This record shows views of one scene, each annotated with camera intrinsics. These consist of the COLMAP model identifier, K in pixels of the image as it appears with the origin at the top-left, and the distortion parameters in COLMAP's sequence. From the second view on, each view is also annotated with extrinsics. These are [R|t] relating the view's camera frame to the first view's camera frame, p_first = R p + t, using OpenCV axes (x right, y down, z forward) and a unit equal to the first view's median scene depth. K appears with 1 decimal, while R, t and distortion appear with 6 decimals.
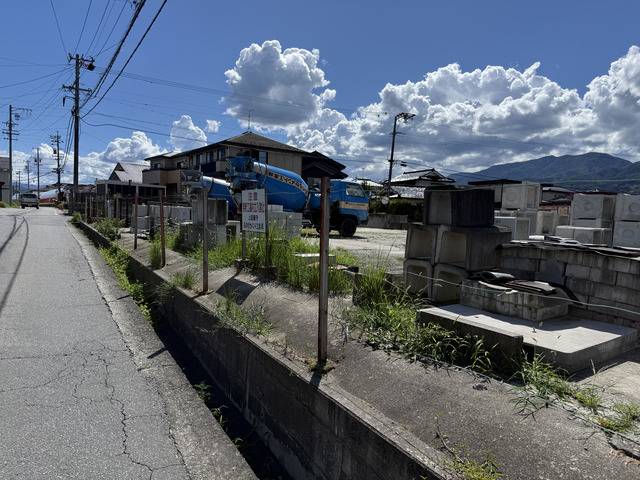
lens RADIAL K [[446.8, 0, 320.0], [0, 446.8, 240.0], [0, 0, 1]] dist [0.020993, -0.021721]
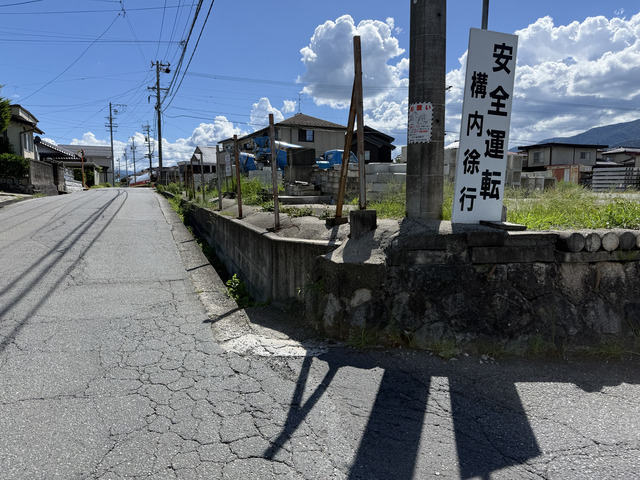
lens RADIAL K [[448.3, 0, 317.0], [0, 448.3, 238.0], [0, 0, 1]] dist [0.054446, -0.063424]
pose [[0.983292, -0.013867, -0.181507, 0.891378], [0.022195, 0.998788, 0.043931, 0.269197], [0.180678, -0.047226, 0.982408, -1.375550]]
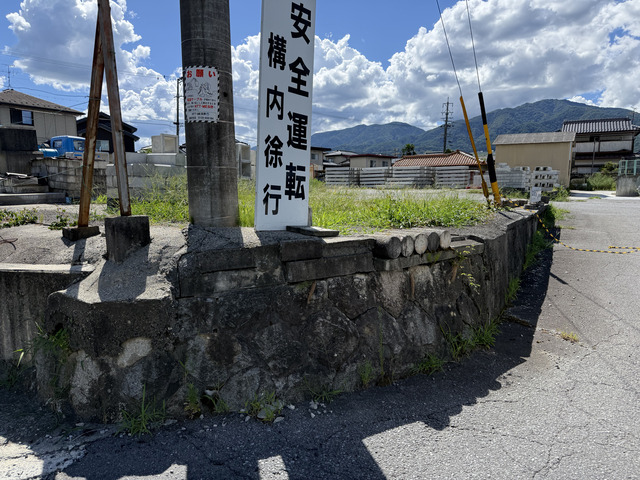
lens RADIAL K [[448.3, 0, 317.0], [0, 448.3, 238.0], [0, 0, 1]] dist [0.054446, -0.063424]
pose [[0.934718, -0.072961, 0.347821, 0.834291], [0.049844, 0.995940, 0.074967, 0.245755], [-0.351879, -0.052736, 0.934559, -1.074866]]
